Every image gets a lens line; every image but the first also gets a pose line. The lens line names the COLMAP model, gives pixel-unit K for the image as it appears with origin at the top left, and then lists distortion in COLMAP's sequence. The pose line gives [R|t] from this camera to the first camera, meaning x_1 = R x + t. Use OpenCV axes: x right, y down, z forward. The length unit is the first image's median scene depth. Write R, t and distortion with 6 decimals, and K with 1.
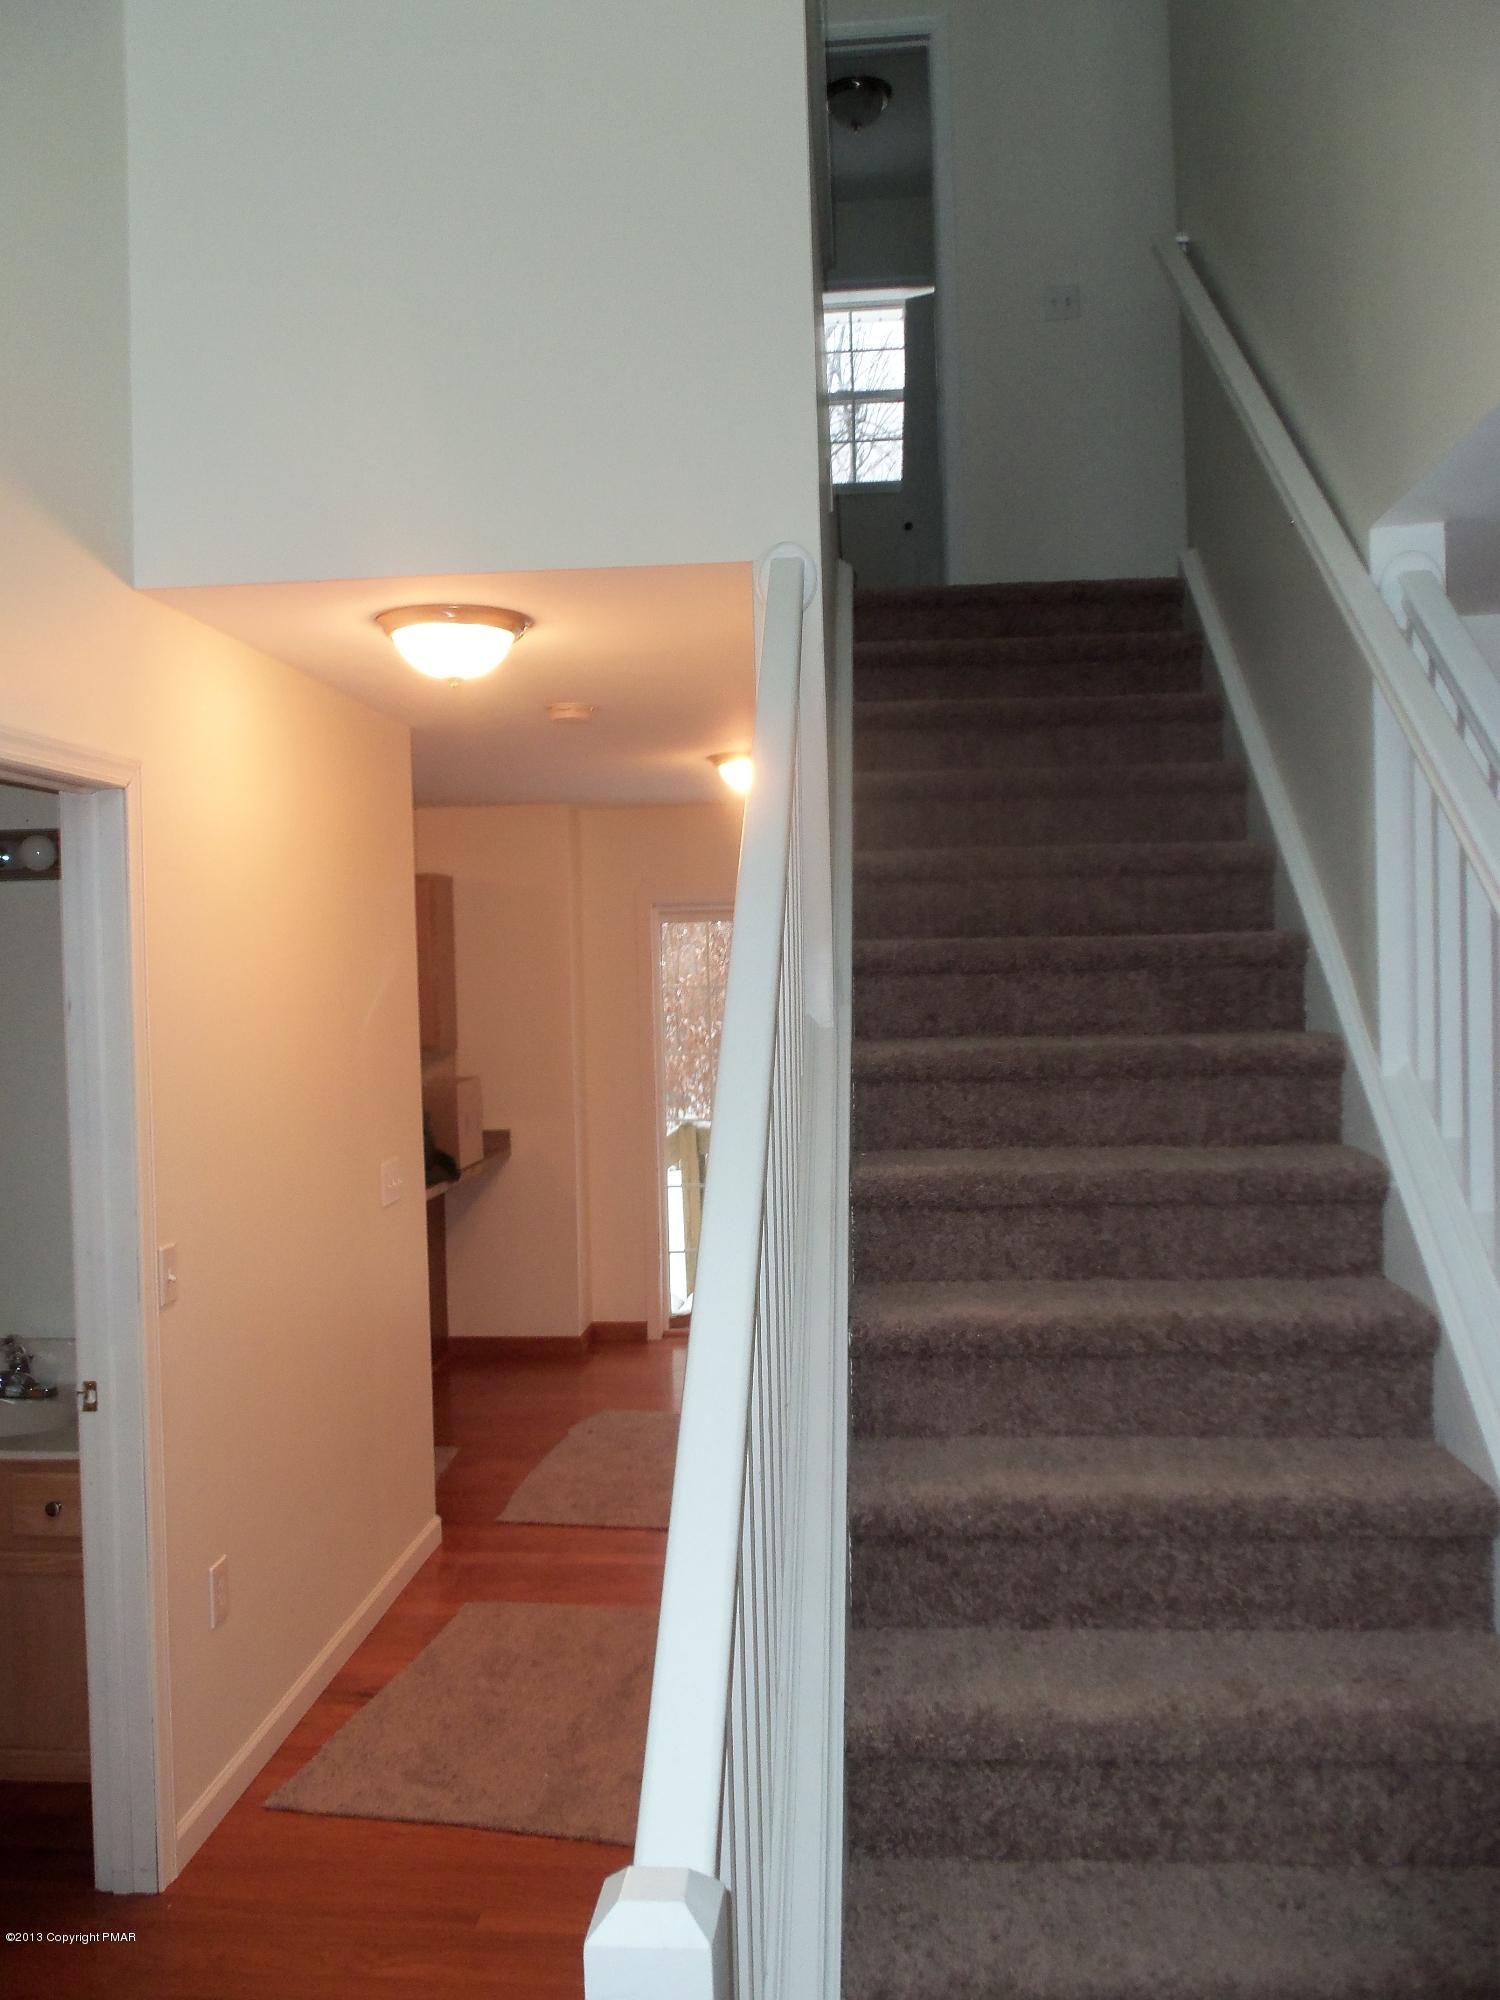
lens RADIAL K [[1653.0, 0, 750.0], [0, 1653.0, 1000.0], [0, 0, 1]] dist [-0.042660, 0.014567]
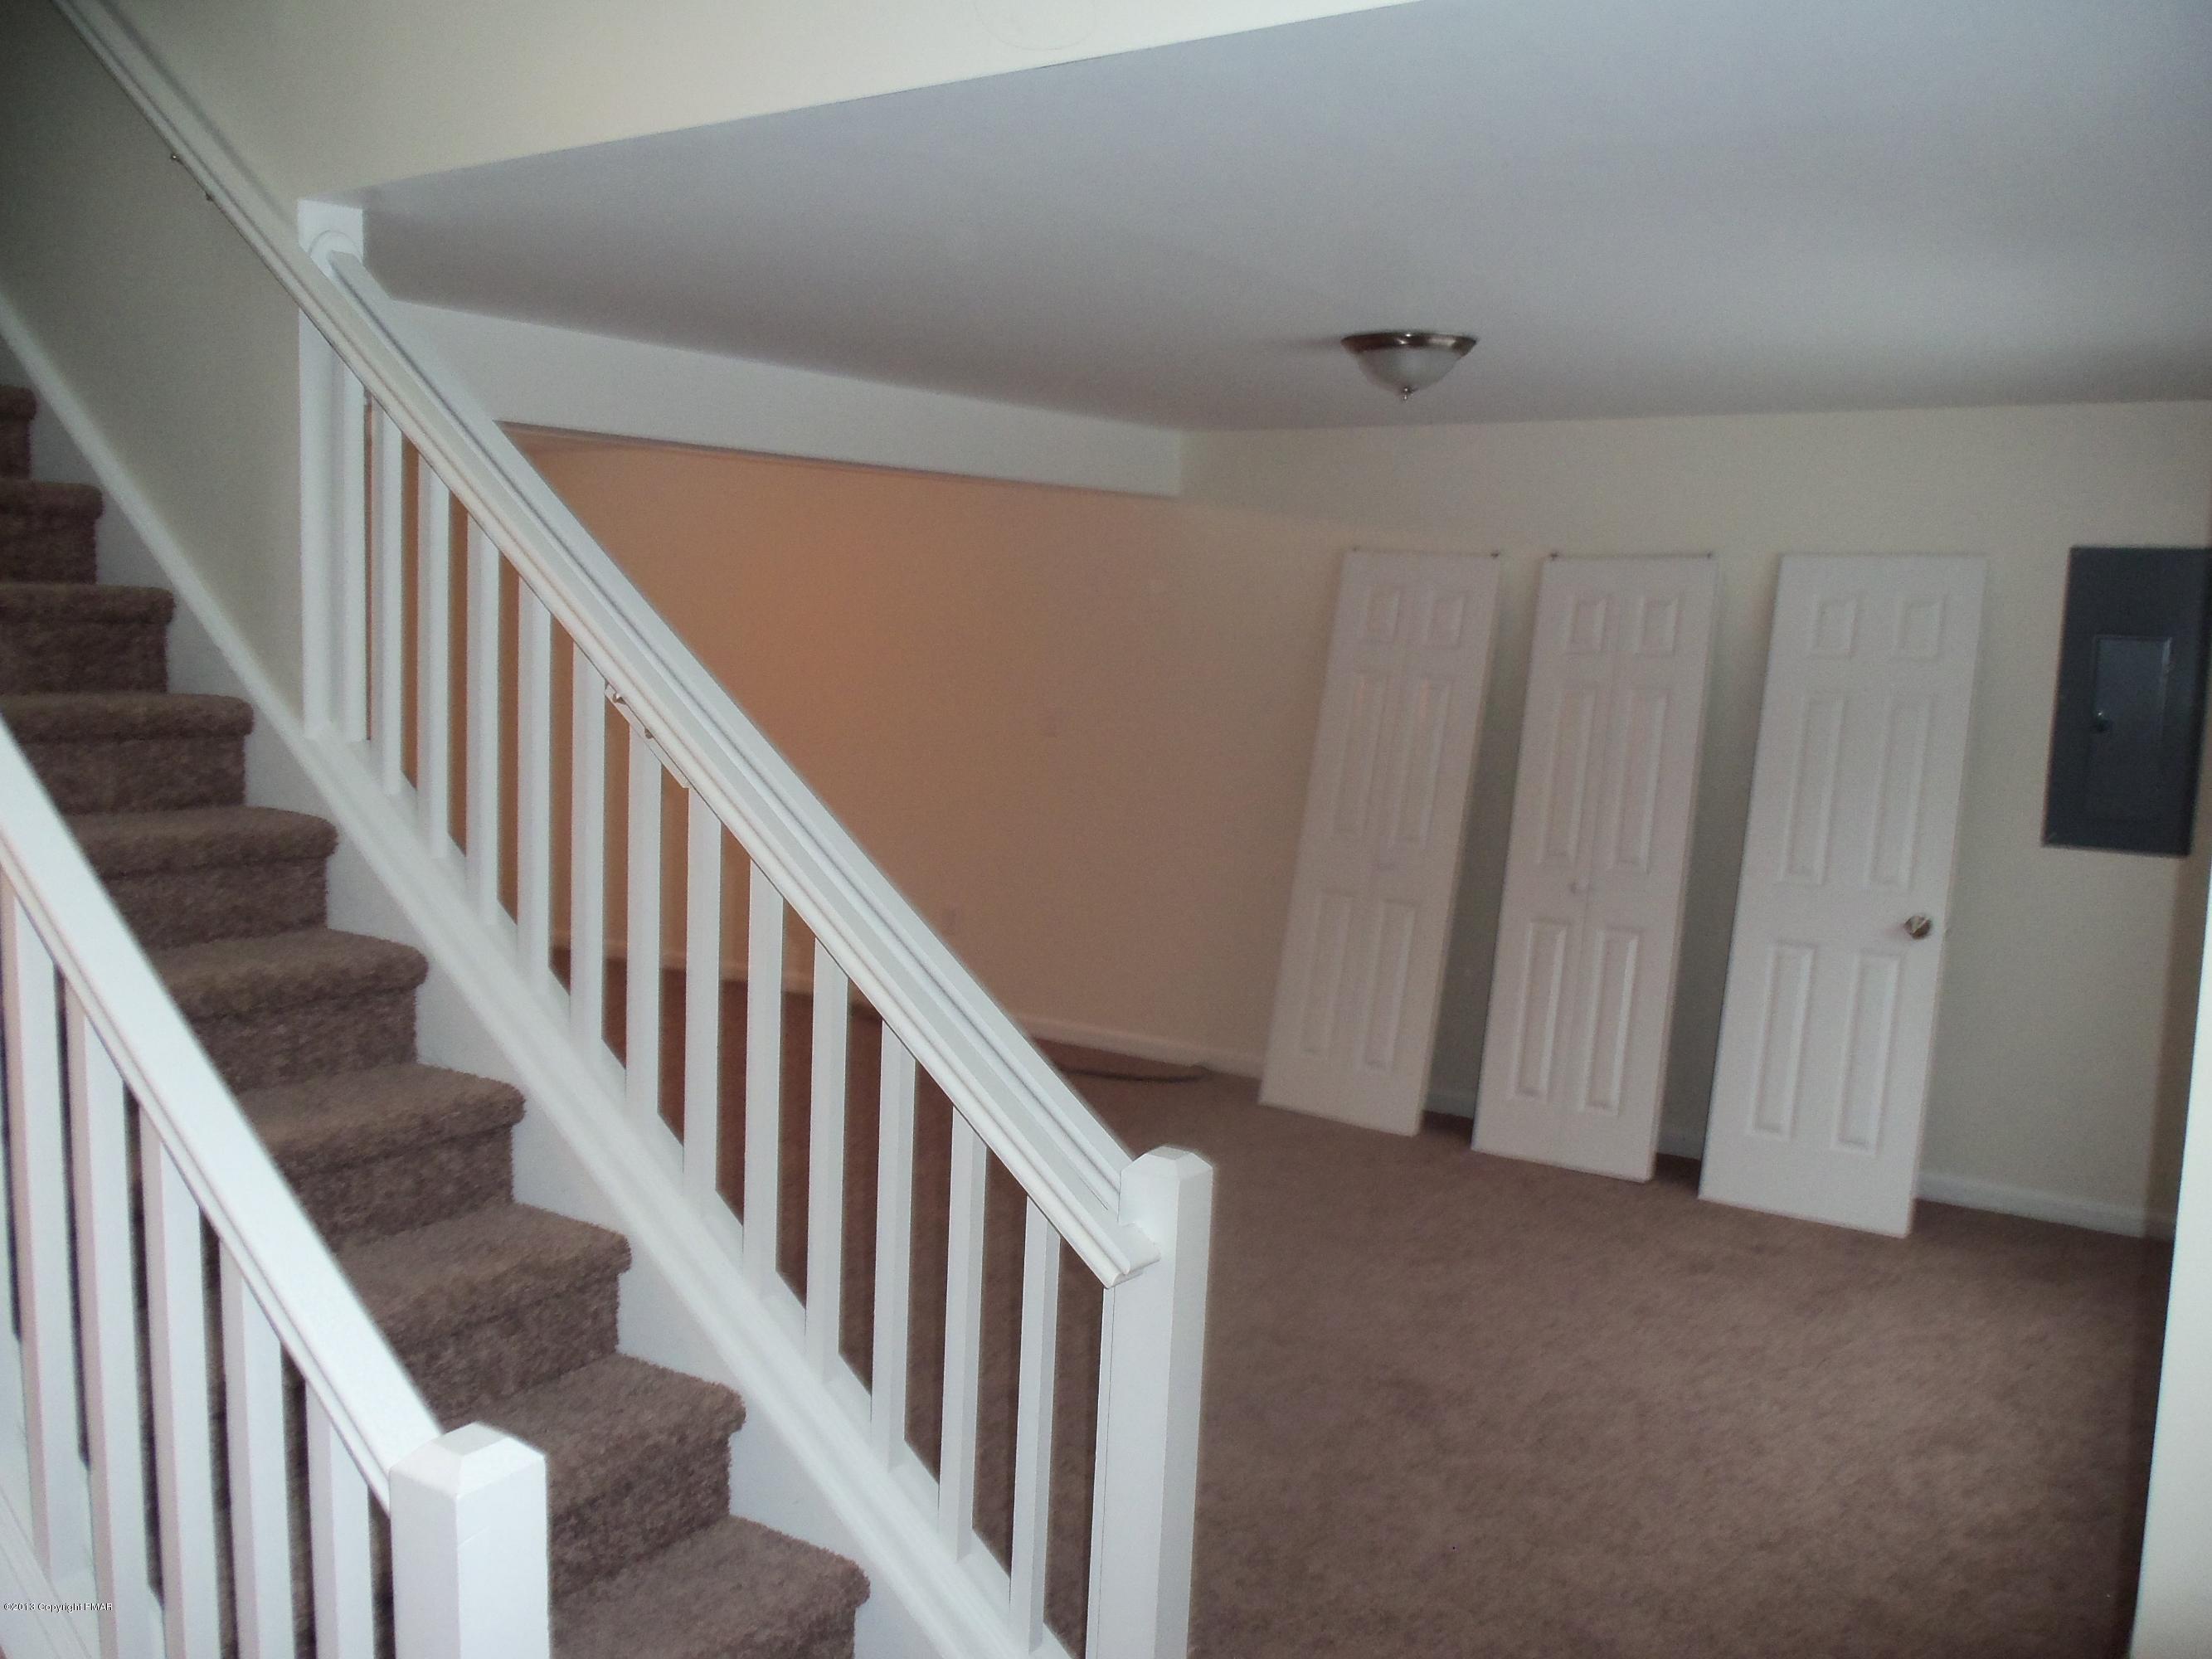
lens RADIAL K [[1828.3, 0, 1099.5], [0, 1828.3, 839.8], [0, 0, 1]] dist [-0.042660, 0.014567]
pose [[0.484040, -0.061882, 0.872855, -0.393777], [-0.031138, 0.995647, 0.087854, -0.006206], [-0.874491, -0.069704, 0.480006, 0.003310]]
